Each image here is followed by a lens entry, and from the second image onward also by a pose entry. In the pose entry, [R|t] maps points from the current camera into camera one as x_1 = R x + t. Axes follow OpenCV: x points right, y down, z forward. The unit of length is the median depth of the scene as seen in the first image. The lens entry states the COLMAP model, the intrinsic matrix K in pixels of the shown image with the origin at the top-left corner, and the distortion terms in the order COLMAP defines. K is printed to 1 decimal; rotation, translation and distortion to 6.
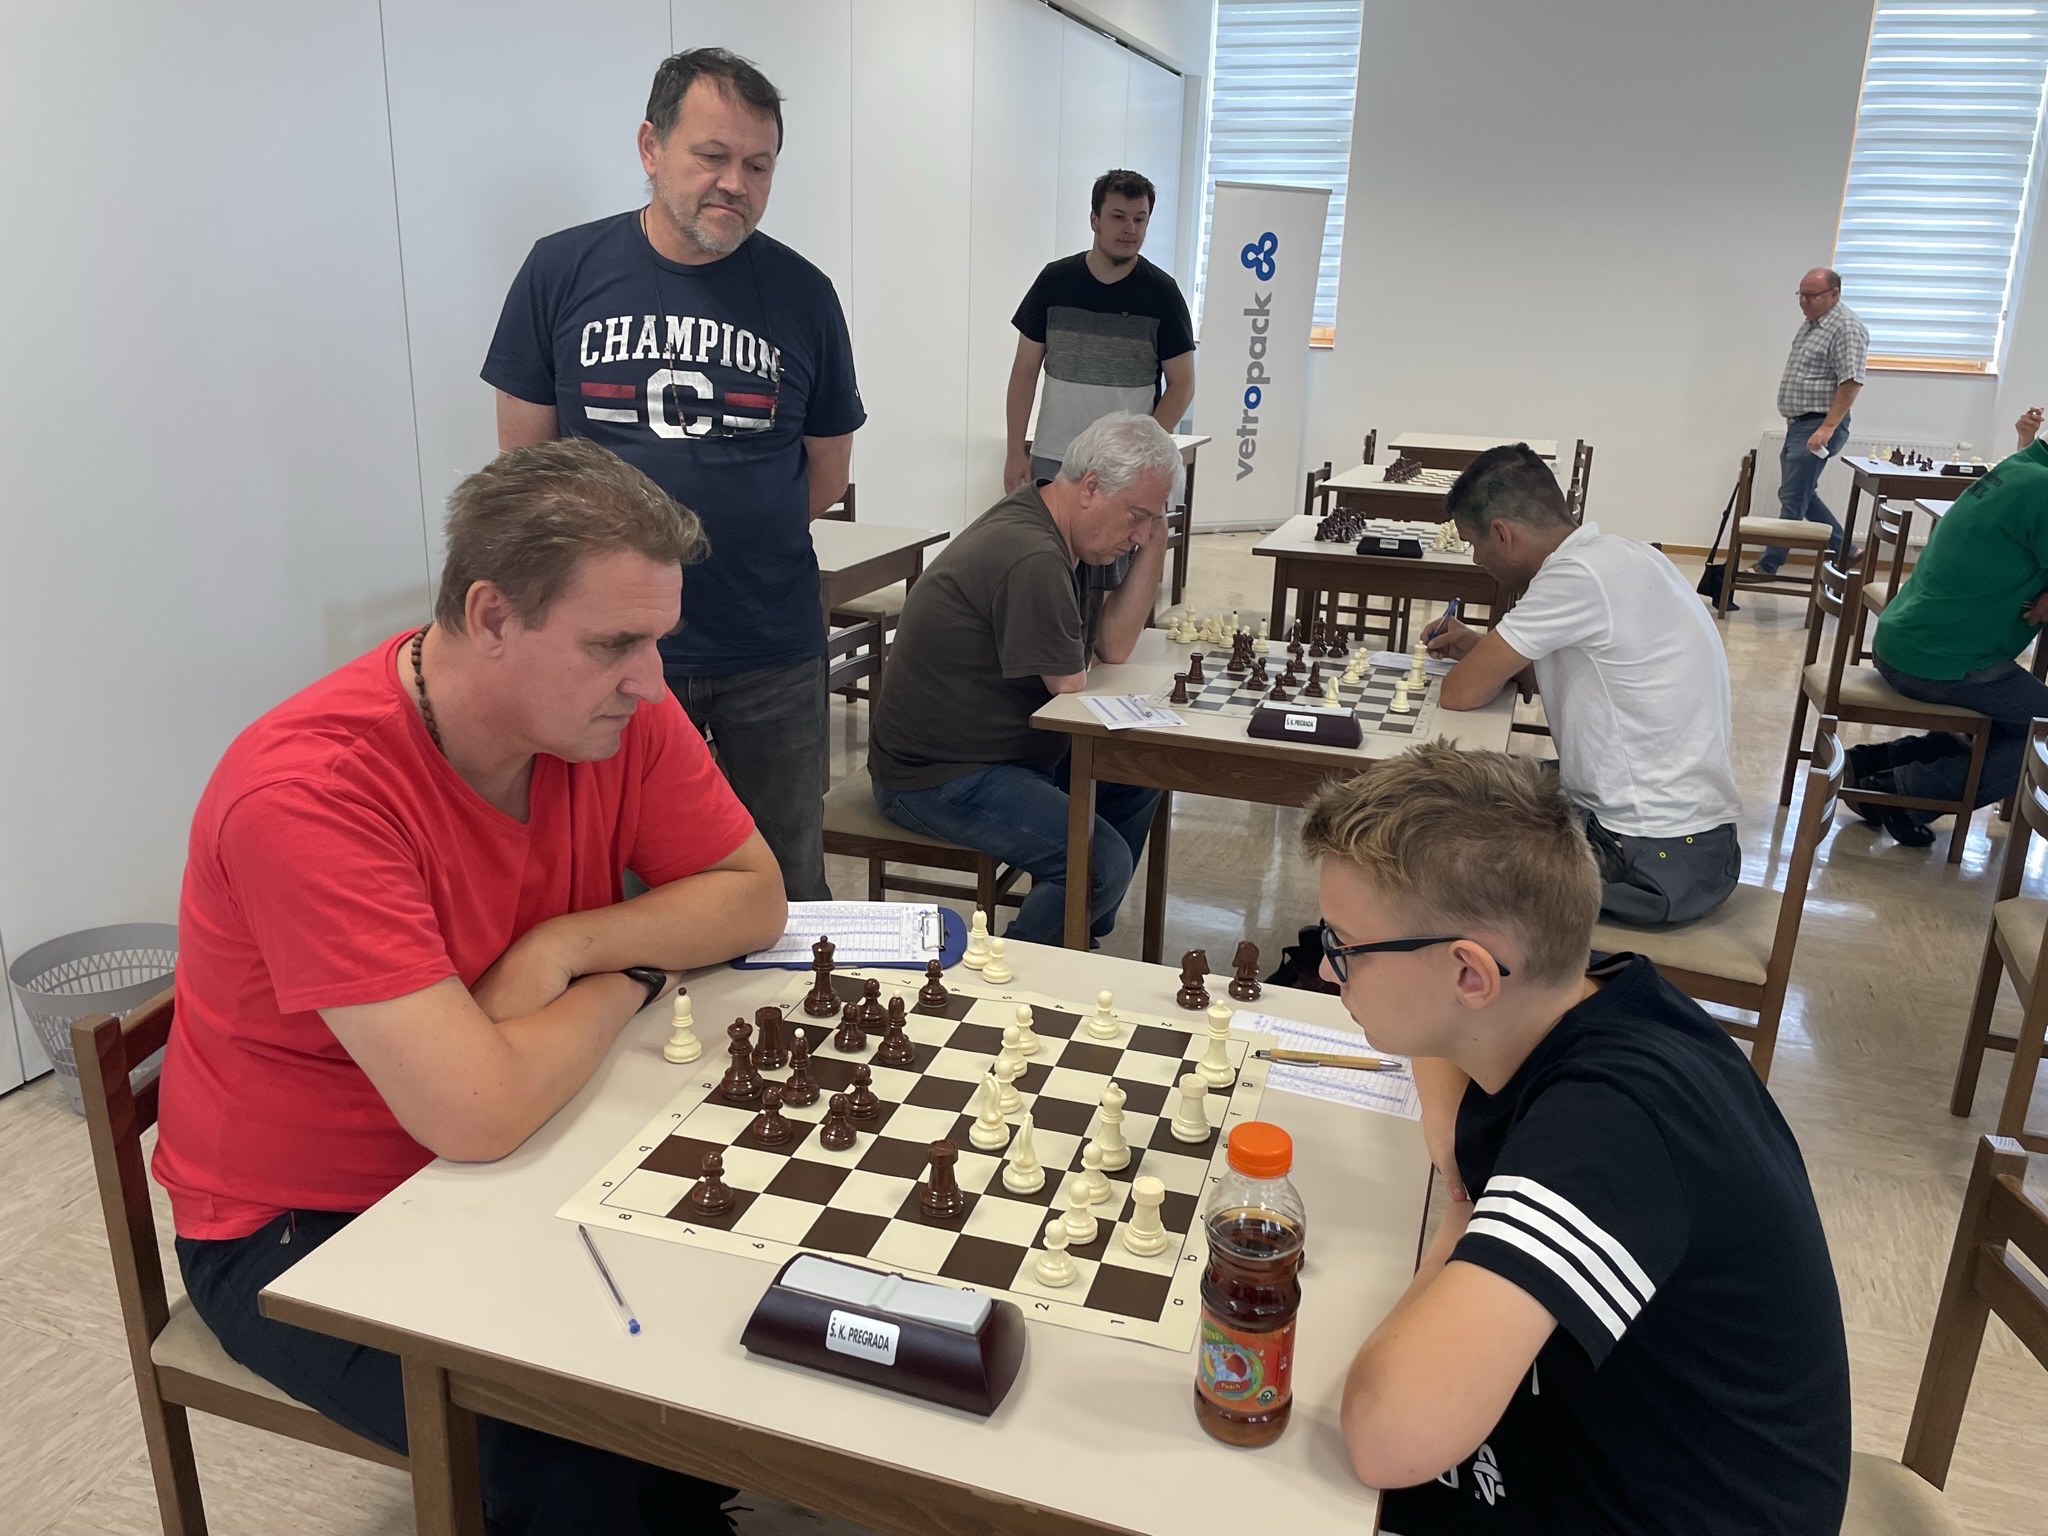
lens RADIAL K [[1575.8, 0, 1019.9], [0, 1575.8, 765.2], [0, 0, 1]] dist [0.012321, -0.009729]
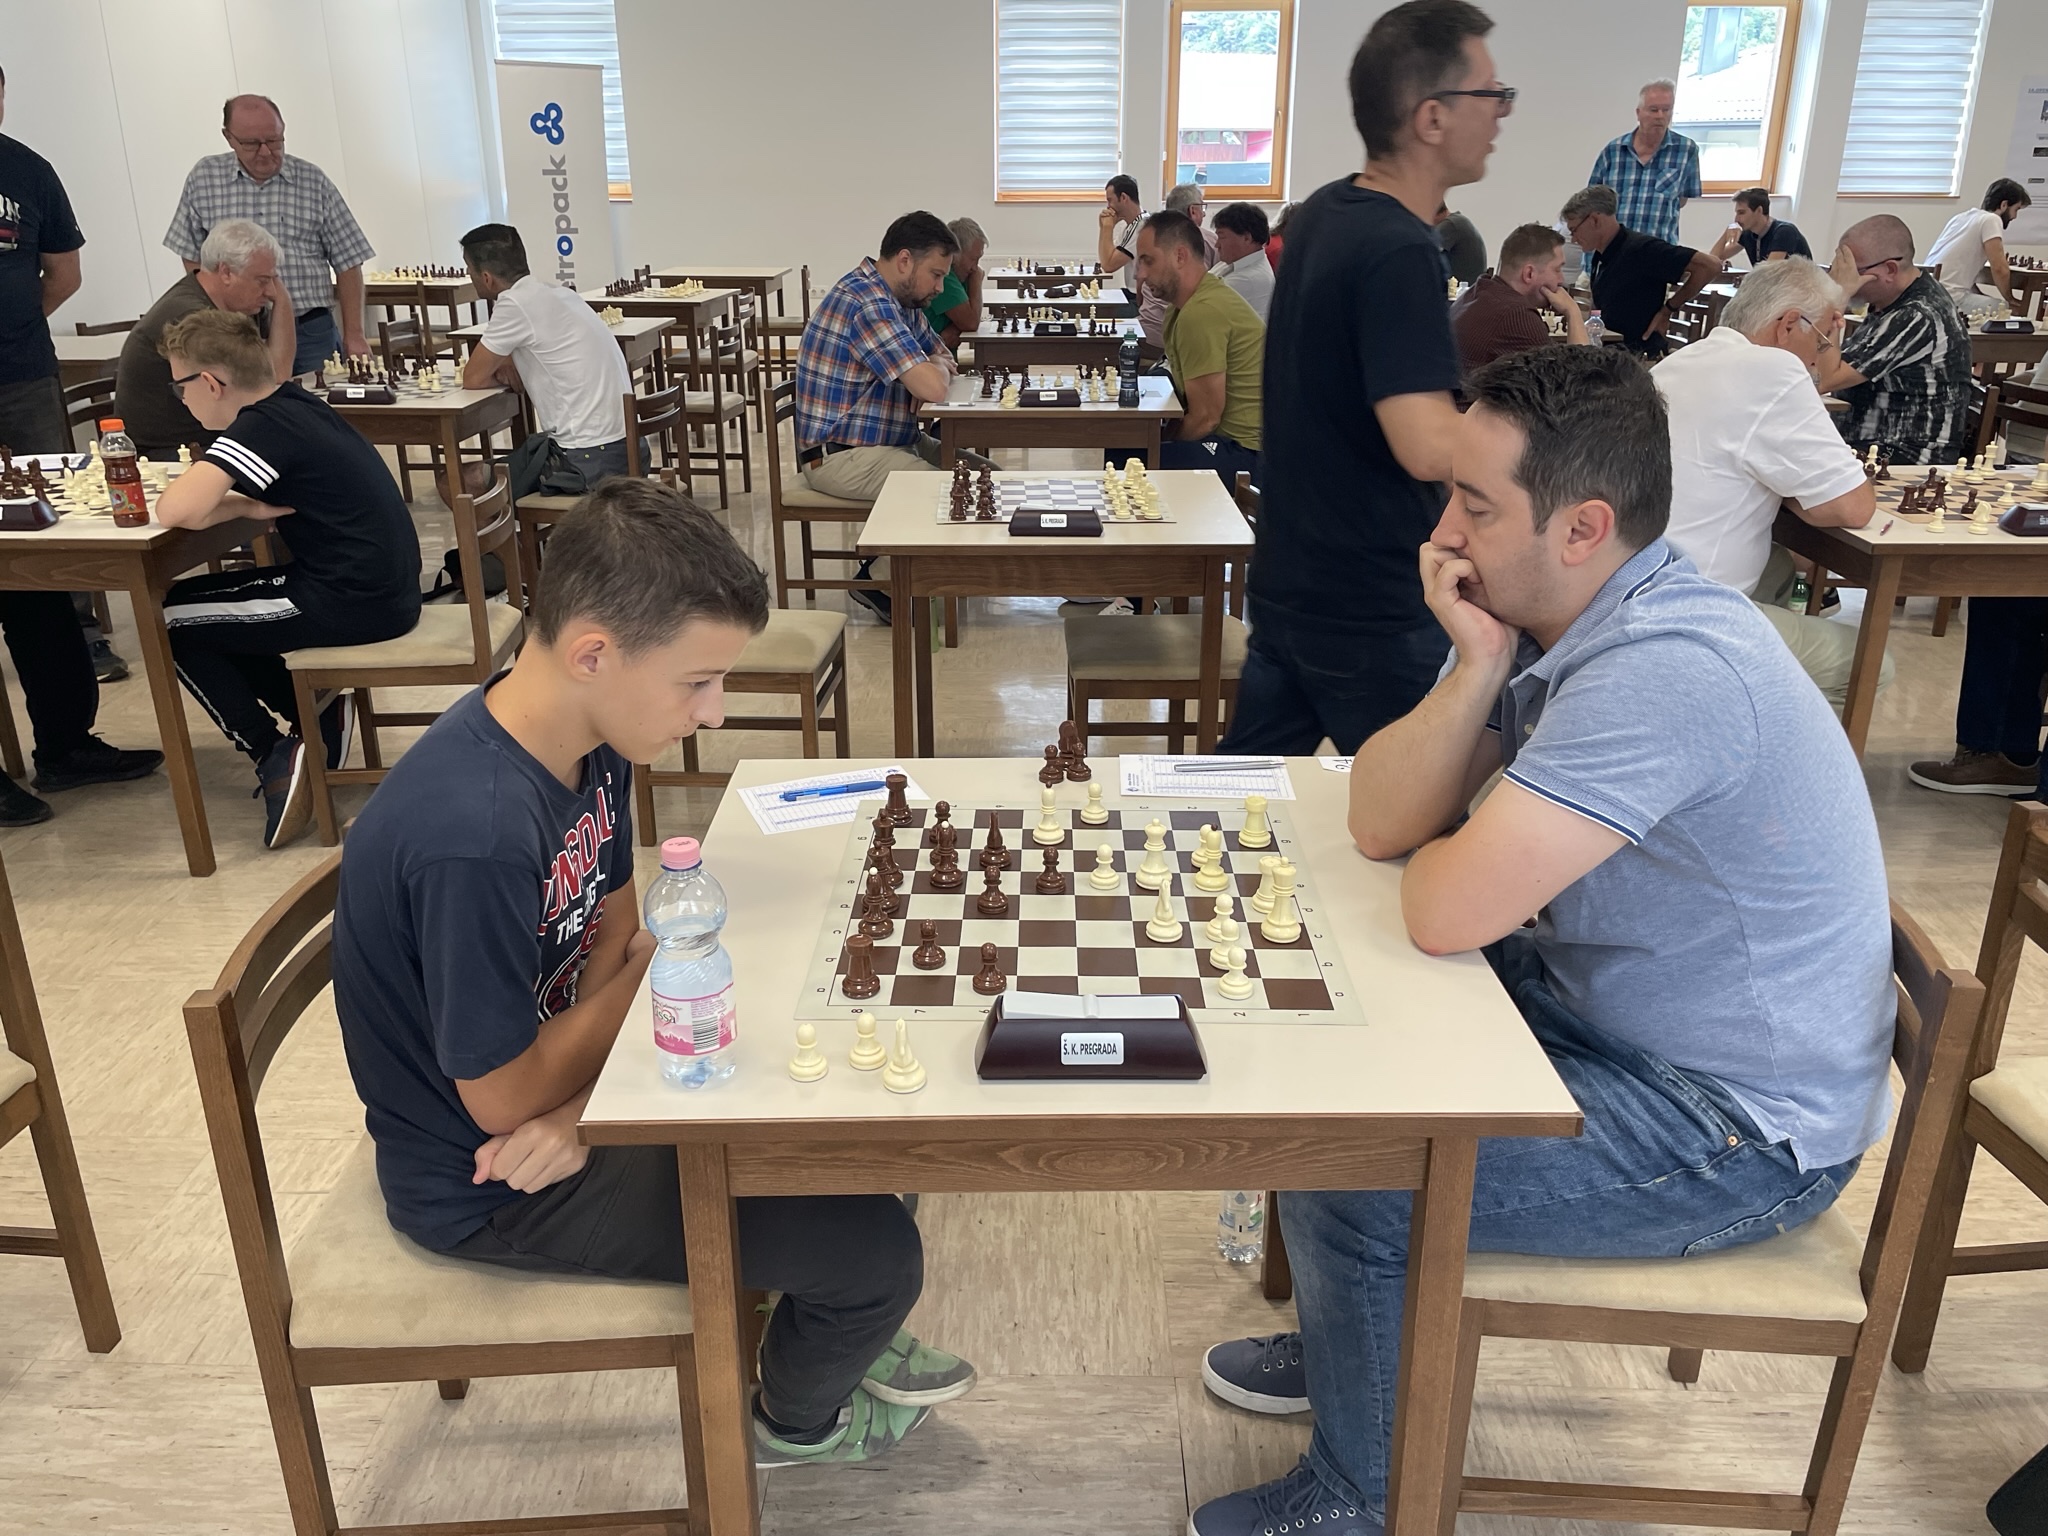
lens RADIAL K [[1575.8, 0, 1033.5], [0, 1575.8, 784.9], [0, 0, 1]] dist [0.012321, -0.009729]
pose [[0.951076, -0.142986, 0.273877, 0.101157], [0.118636, 0.987520, 0.103585, 0.090967], [-0.285270, -0.066025, 0.956170, -0.280607]]
